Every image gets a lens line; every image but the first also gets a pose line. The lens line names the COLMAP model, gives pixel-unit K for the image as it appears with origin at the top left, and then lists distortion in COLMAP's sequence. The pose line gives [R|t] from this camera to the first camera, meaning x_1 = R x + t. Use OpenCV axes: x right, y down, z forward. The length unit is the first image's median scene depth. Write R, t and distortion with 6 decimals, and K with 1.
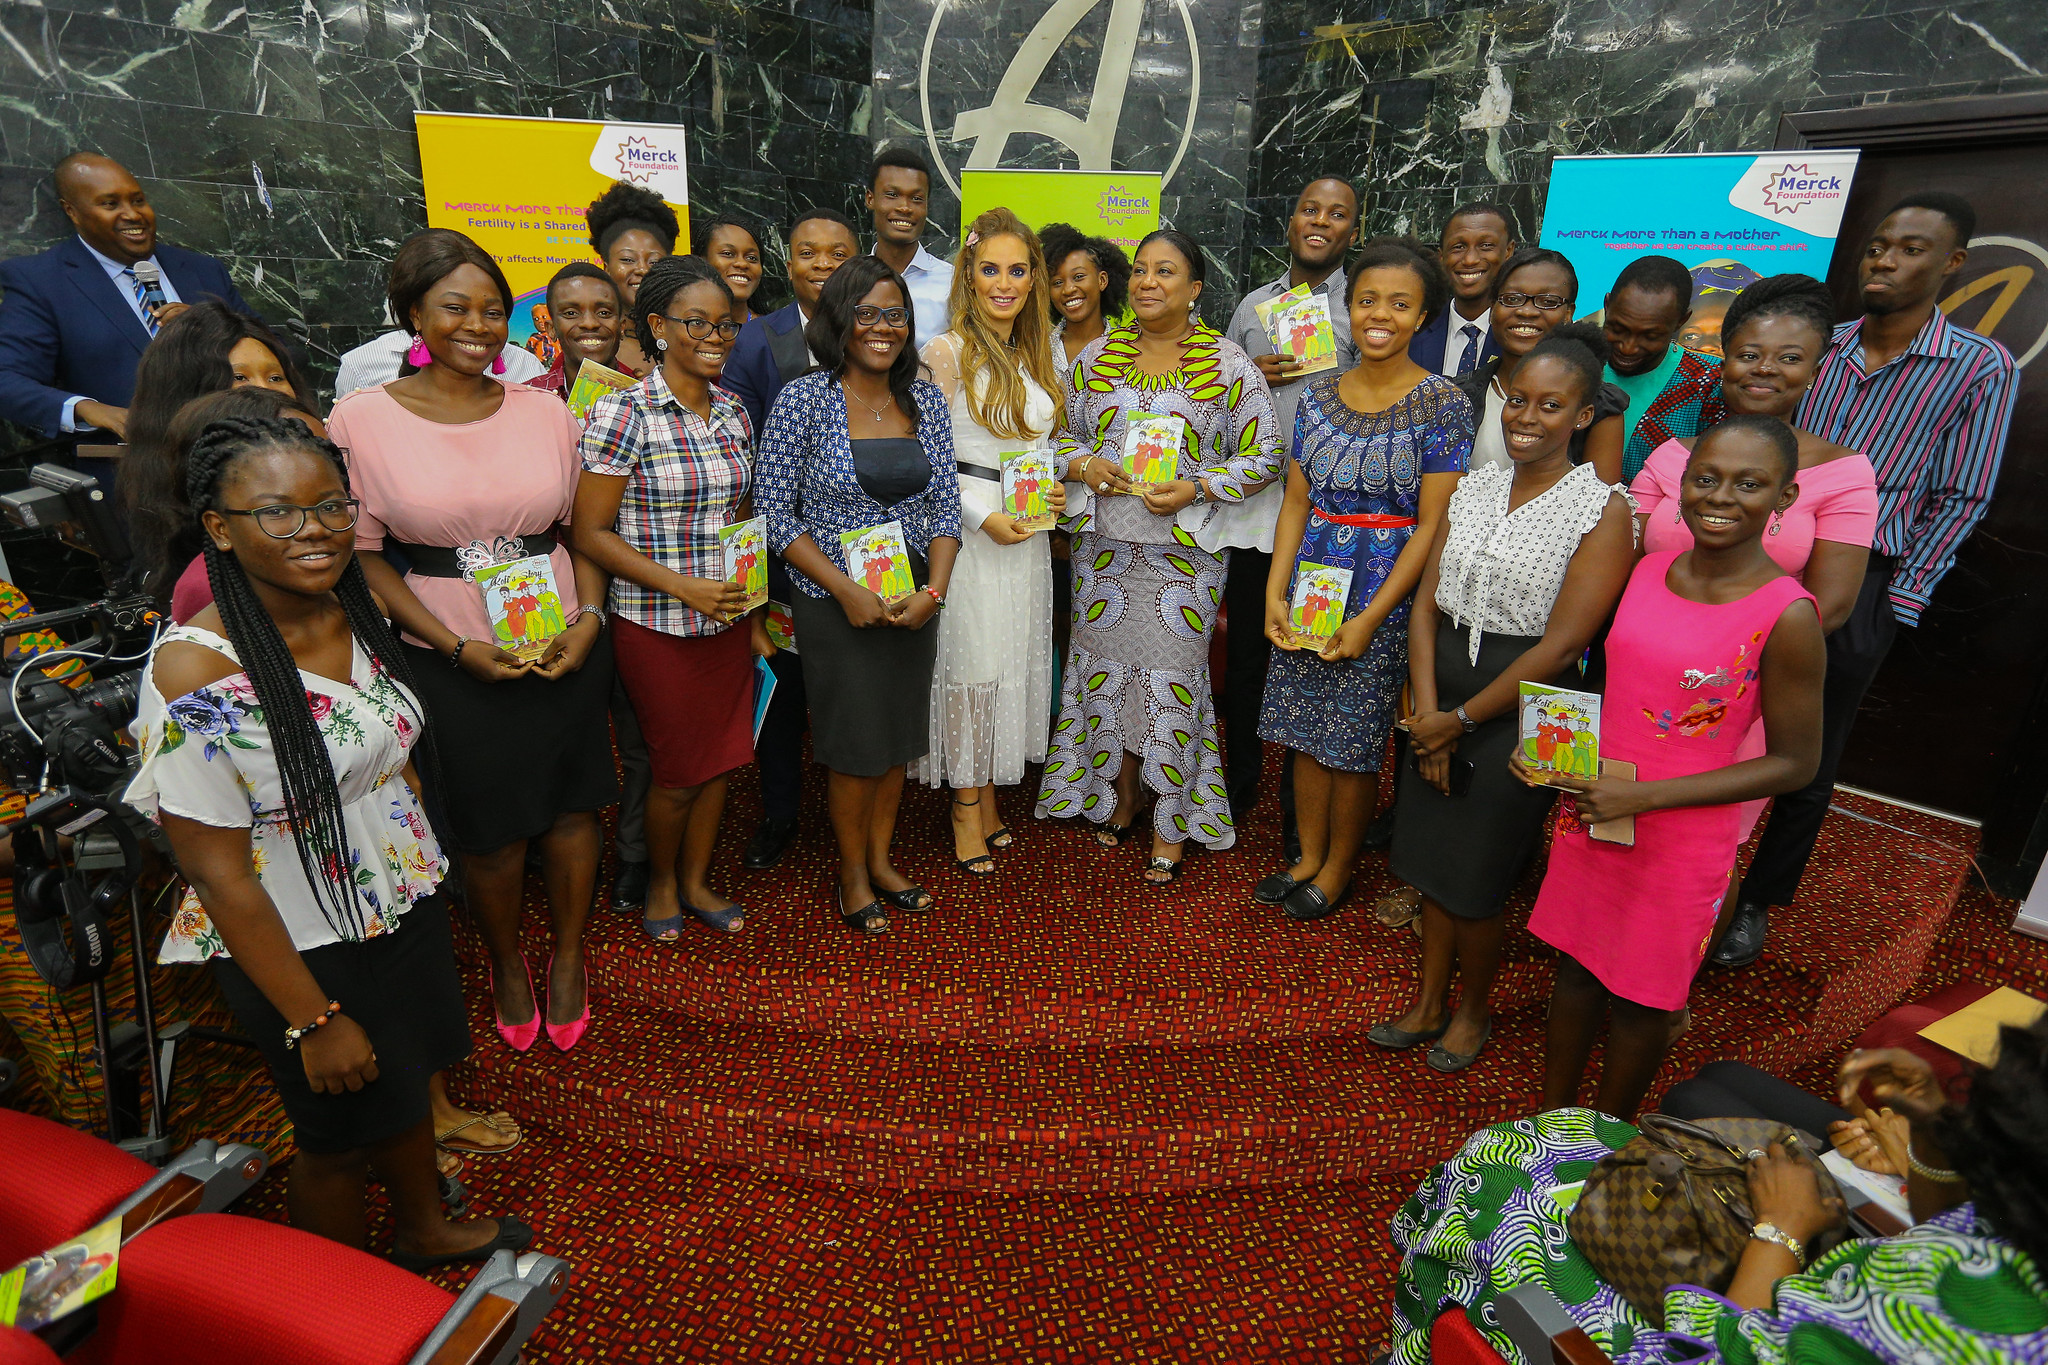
lens RADIAL K [[1182.5, 0, 1019.1], [0, 1182.5, 653.3], [0, 0, 1]] dist [-0.005545, 0.018193]
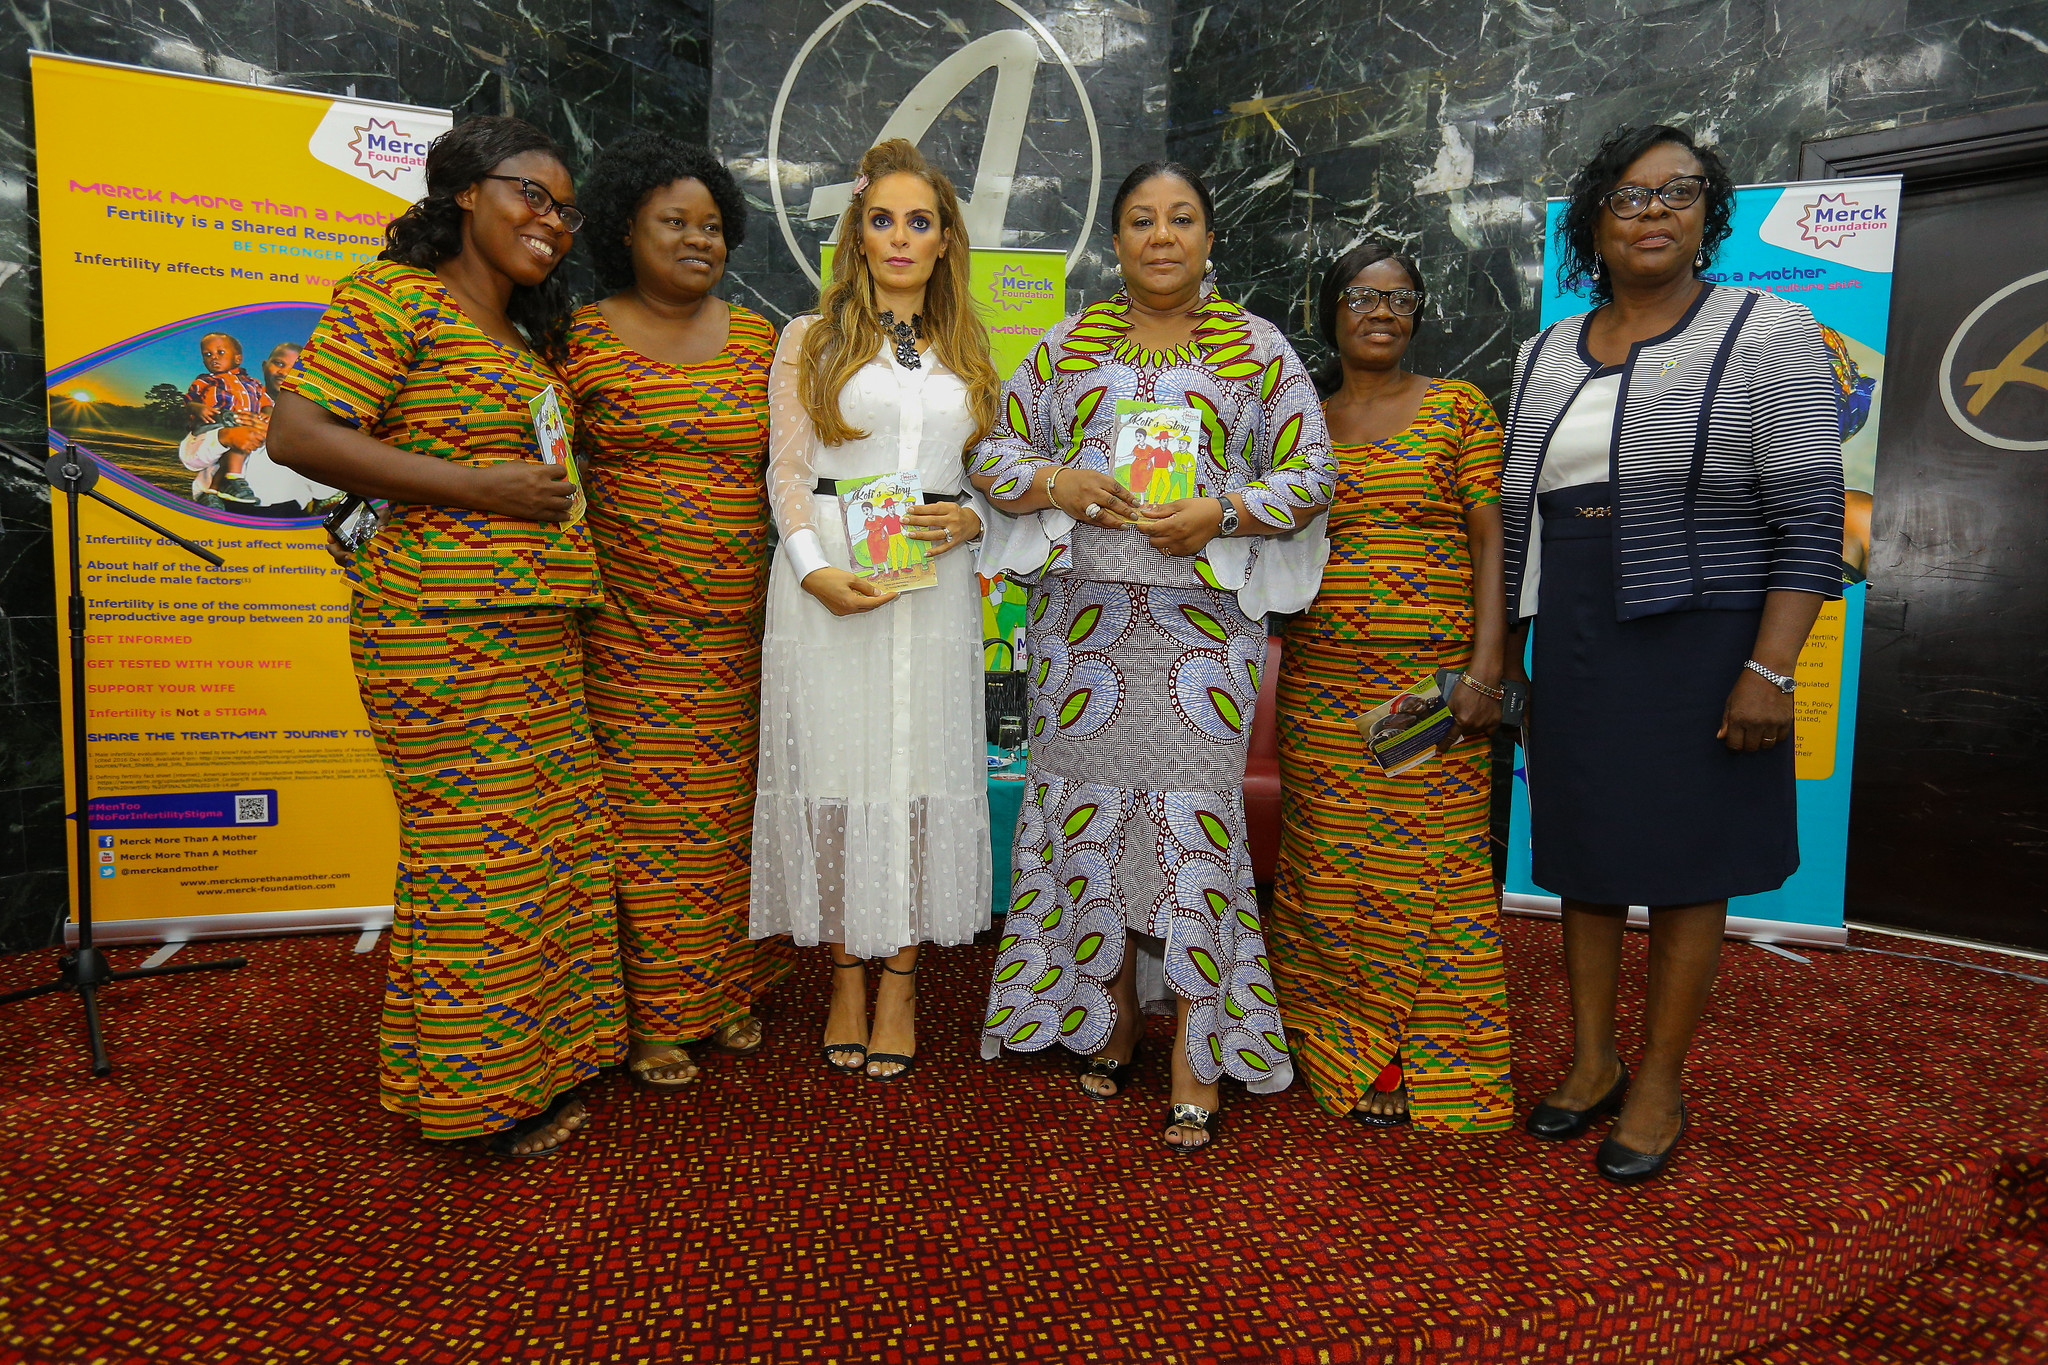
lens RADIAL K [[1182.5, 0, 1019.1], [0, 1182.5, 653.3], [0, 0, 1]] dist [-0.005545, 0.018193]
pose [[0.986243, -0.012033, 0.164865, -0.067490], [0.051691, 0.969782, -0.238436, 0.082707], [-0.157014, 0.243678, 0.957062, 0.353240]]
